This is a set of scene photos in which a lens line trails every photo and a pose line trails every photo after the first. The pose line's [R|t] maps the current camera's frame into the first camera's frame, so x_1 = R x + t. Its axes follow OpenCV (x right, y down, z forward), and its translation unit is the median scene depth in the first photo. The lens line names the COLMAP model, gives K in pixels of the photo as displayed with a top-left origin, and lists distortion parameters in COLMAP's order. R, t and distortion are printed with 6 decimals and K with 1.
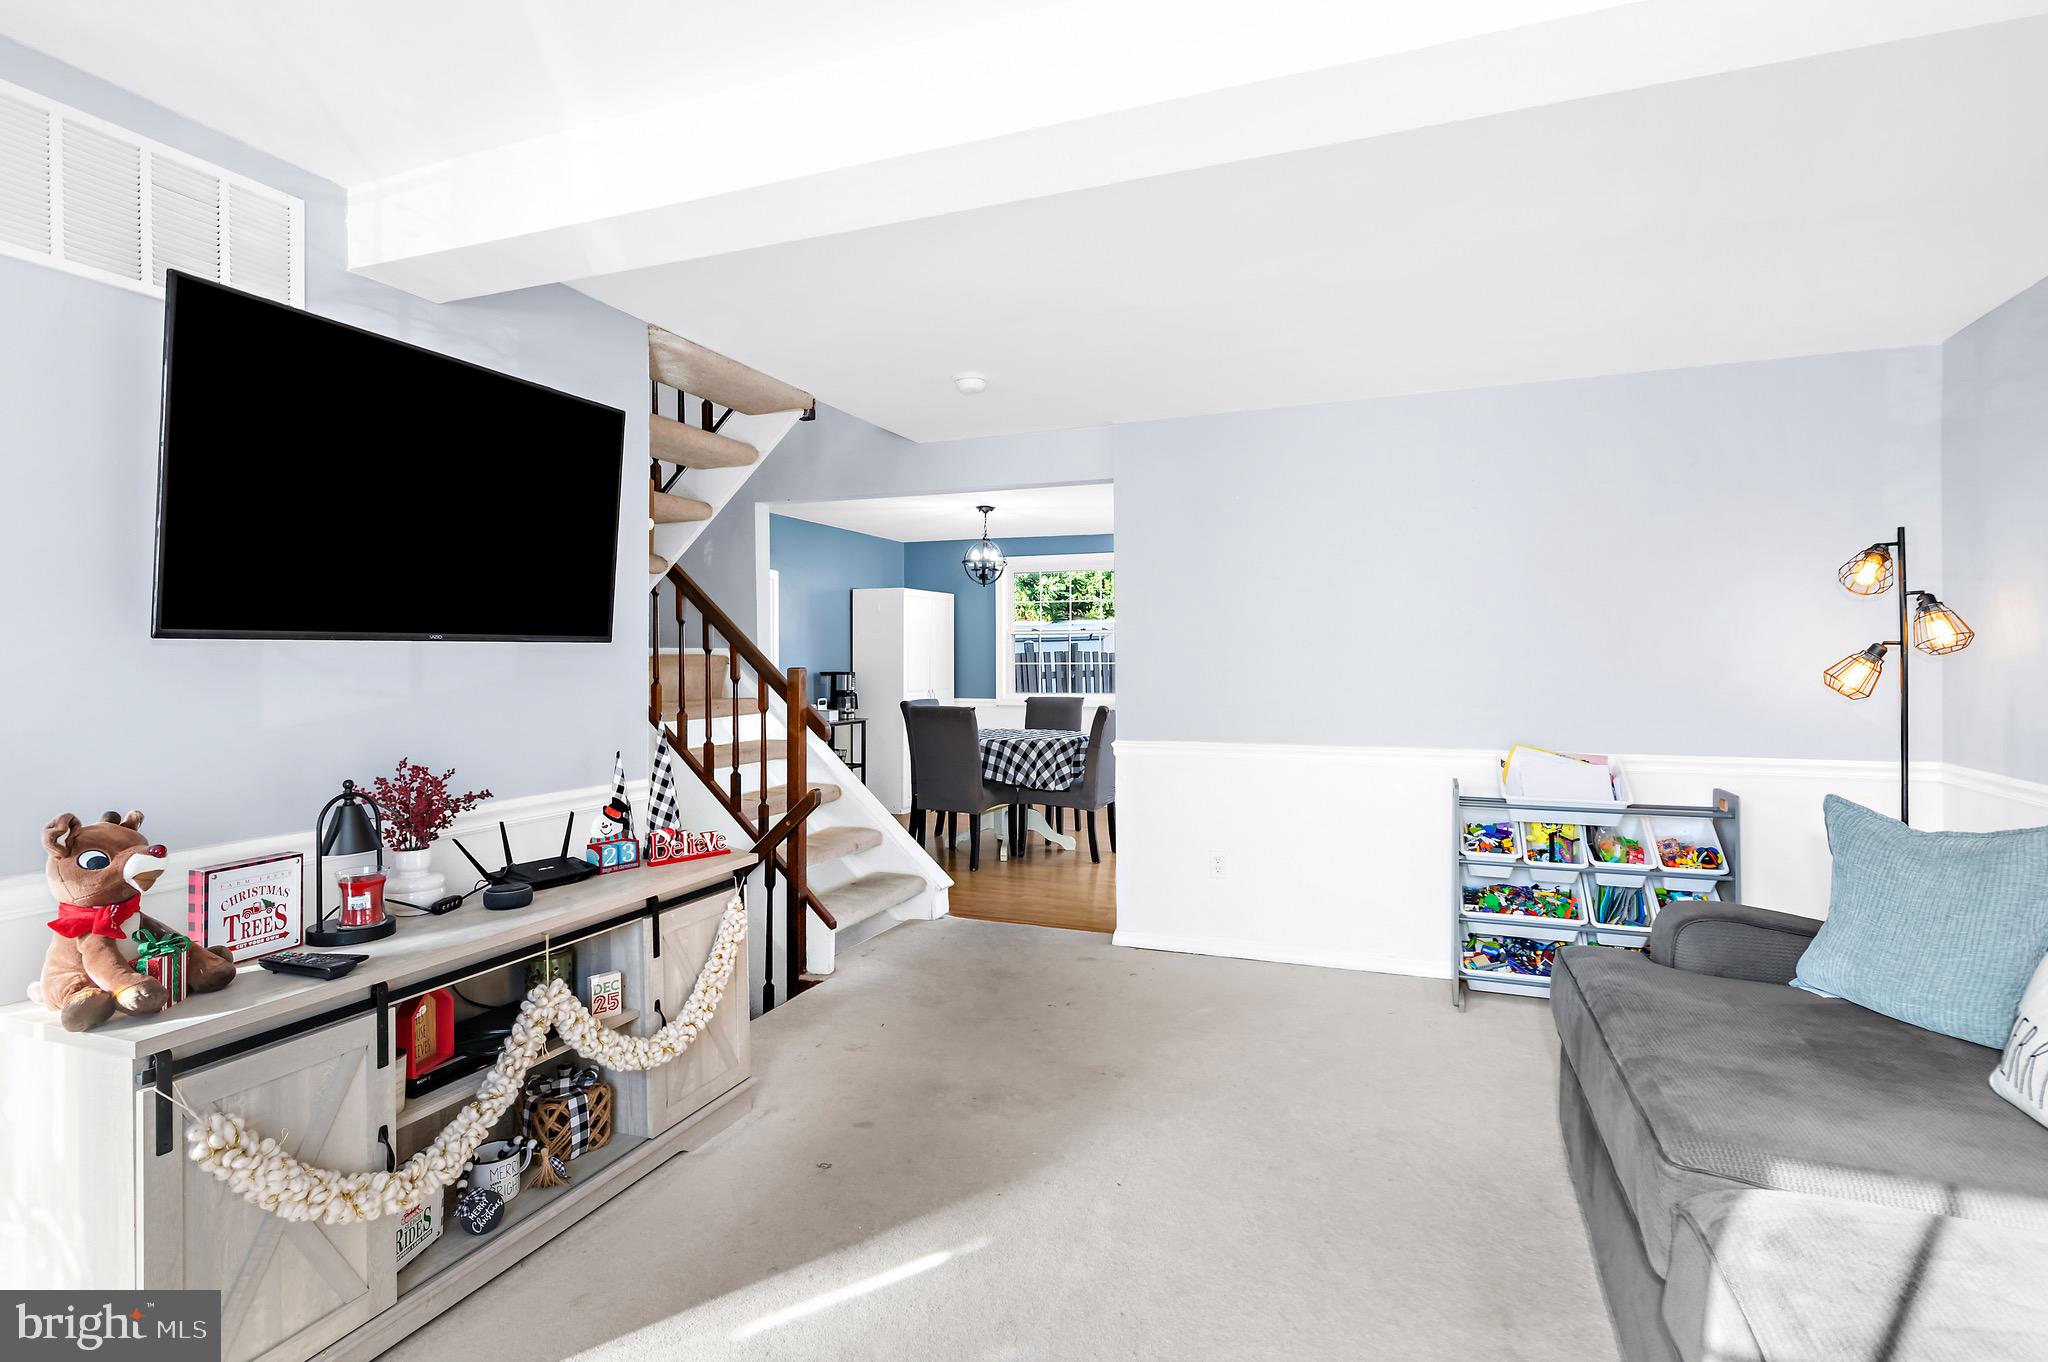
lens RADIAL K [[1013.5, 0, 1024.0], [0, 1013.5, 681.0], [0, 0, 1]] dist [0.028087, 0.000314]
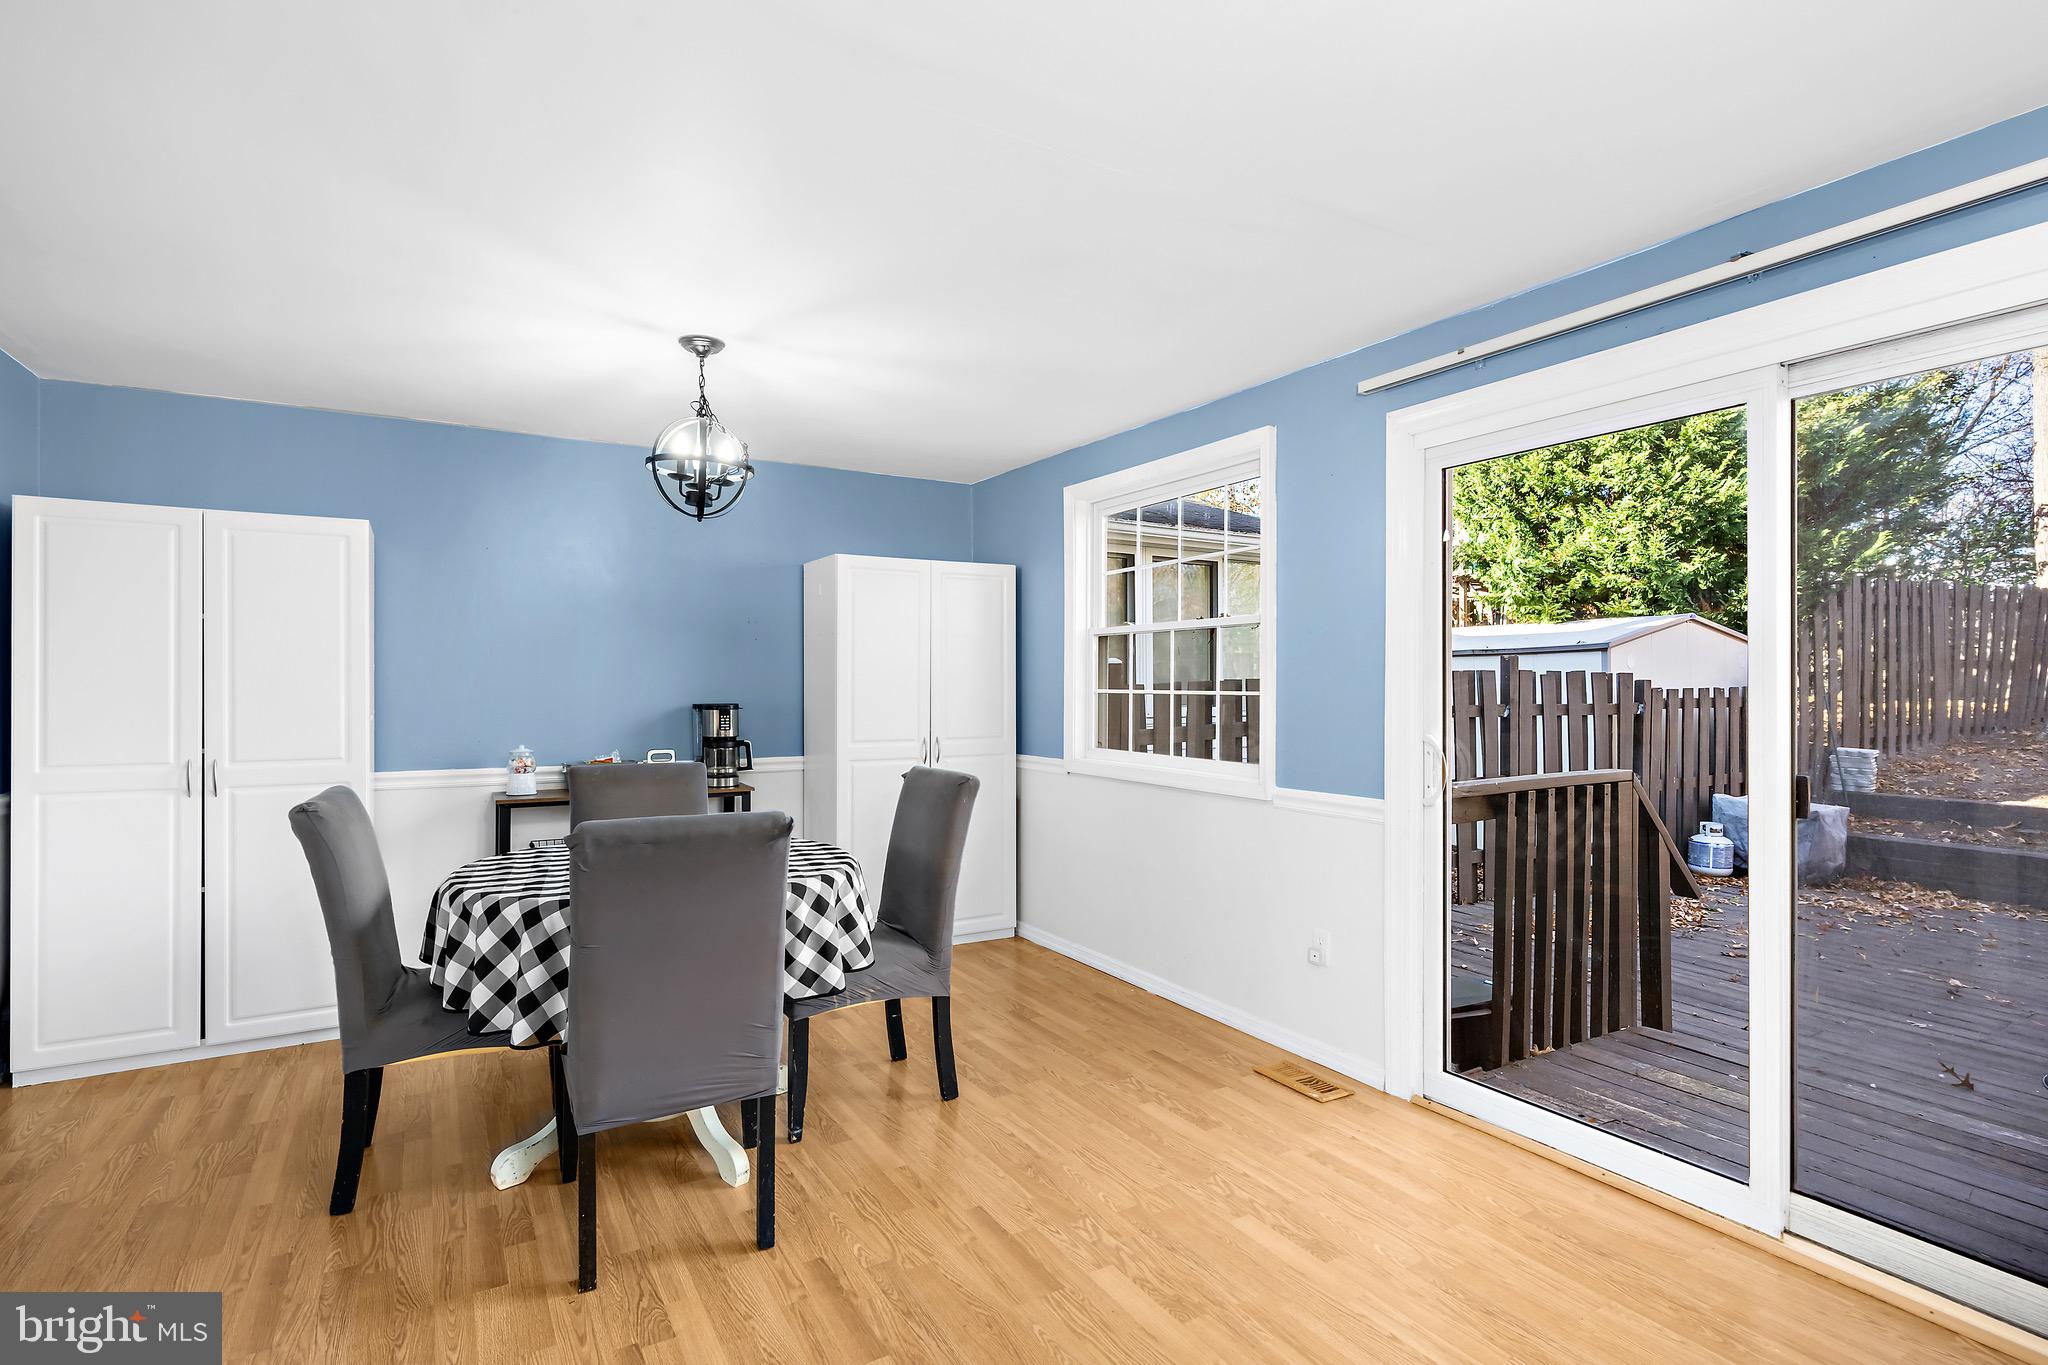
lens RADIAL K [[1013.5, 0, 1024.0], [0, 1013.5, 682.5], [0, 0, 1]] dist [0.028087, 0.000314]
pose [[0.782519, 0.002940, -0.622620, 0.386314], [-0.017816, 0.999685, -0.017672, -0.017770], [0.622372, 0.024921, 0.782325, 0.808564]]
